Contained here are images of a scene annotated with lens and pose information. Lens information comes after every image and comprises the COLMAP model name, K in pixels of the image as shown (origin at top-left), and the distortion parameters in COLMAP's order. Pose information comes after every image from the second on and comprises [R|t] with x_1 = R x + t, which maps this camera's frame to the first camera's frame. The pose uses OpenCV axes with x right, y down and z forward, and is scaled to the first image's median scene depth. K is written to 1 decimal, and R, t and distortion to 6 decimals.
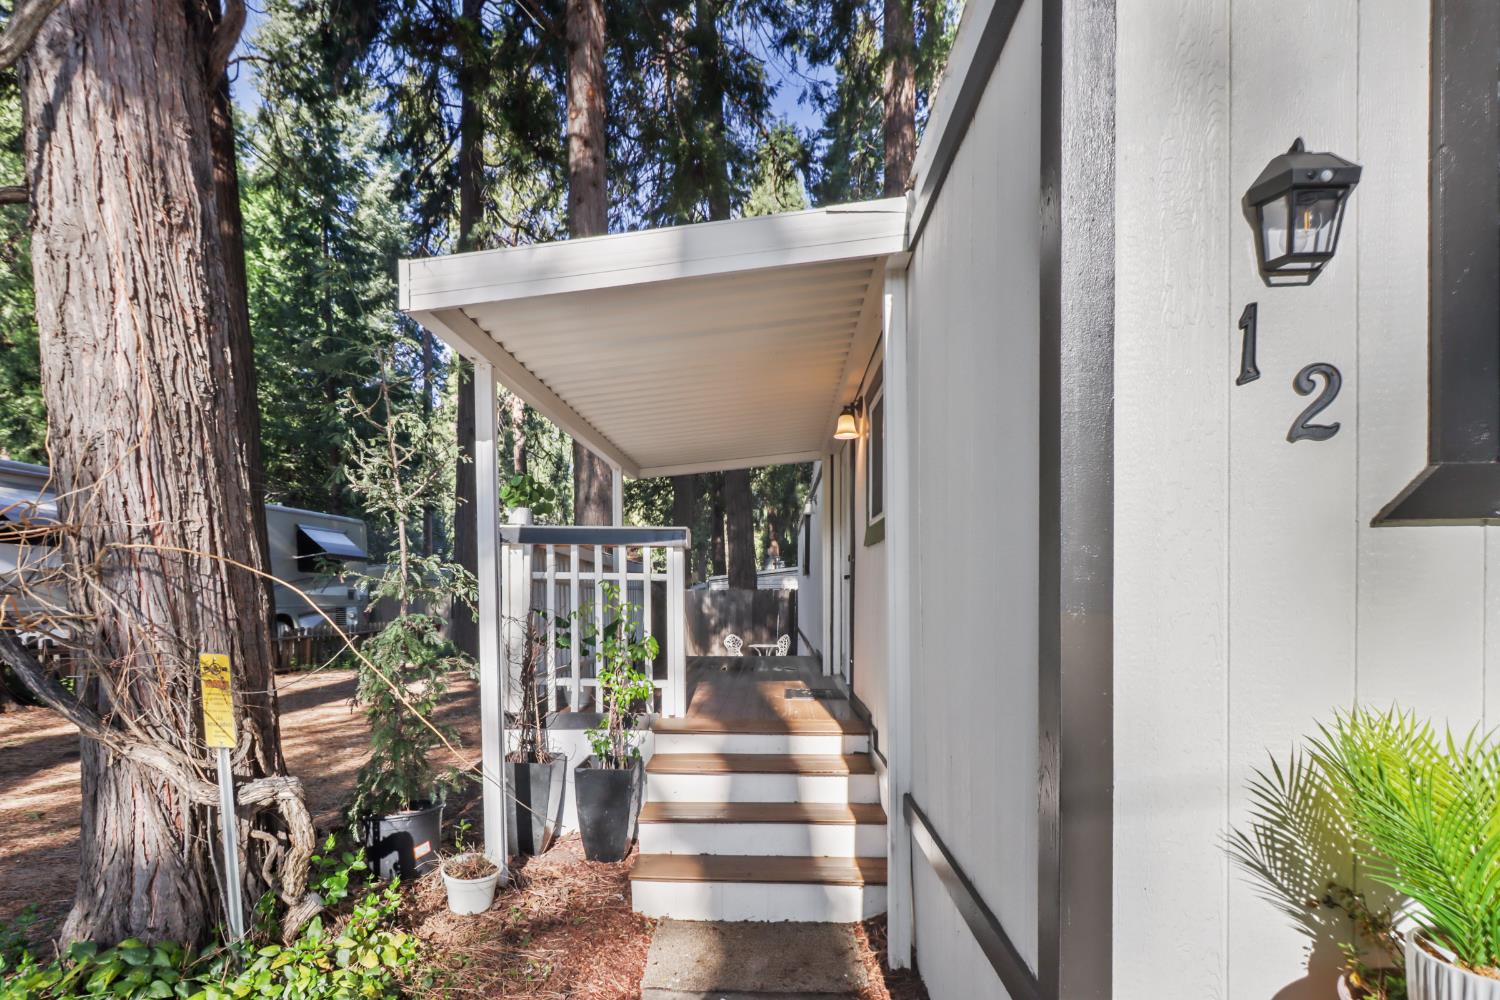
lens RADIAL K [[714.9, 0, 752.9], [0, 714.9, 504.4], [0, 0, 1]] dist [0.003945, 0.000596]
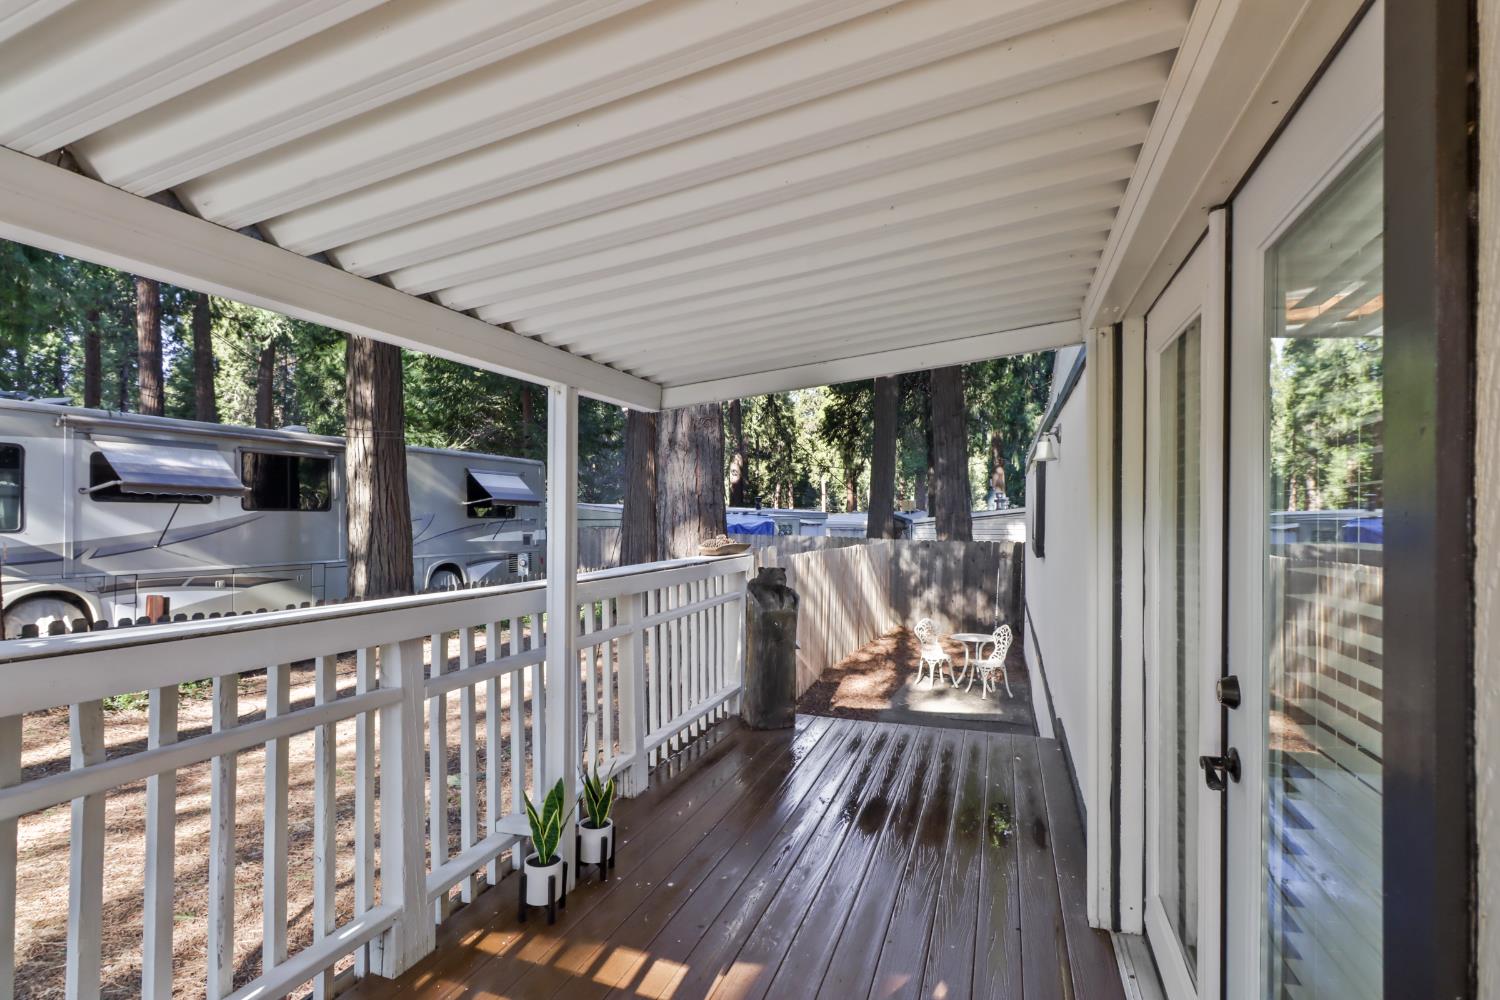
lens RADIAL K [[714.9, 0, 752.9], [0, 714.9, 504.4], [0, 0, 1]] dist [0.003945, 0.000596]
pose [[0.954184, -0.000210, -0.299219, 0.013138], [0.030934, 0.994711, 0.097946, -0.005860], [0.297616, -0.102715, 0.949144, 0.186461]]
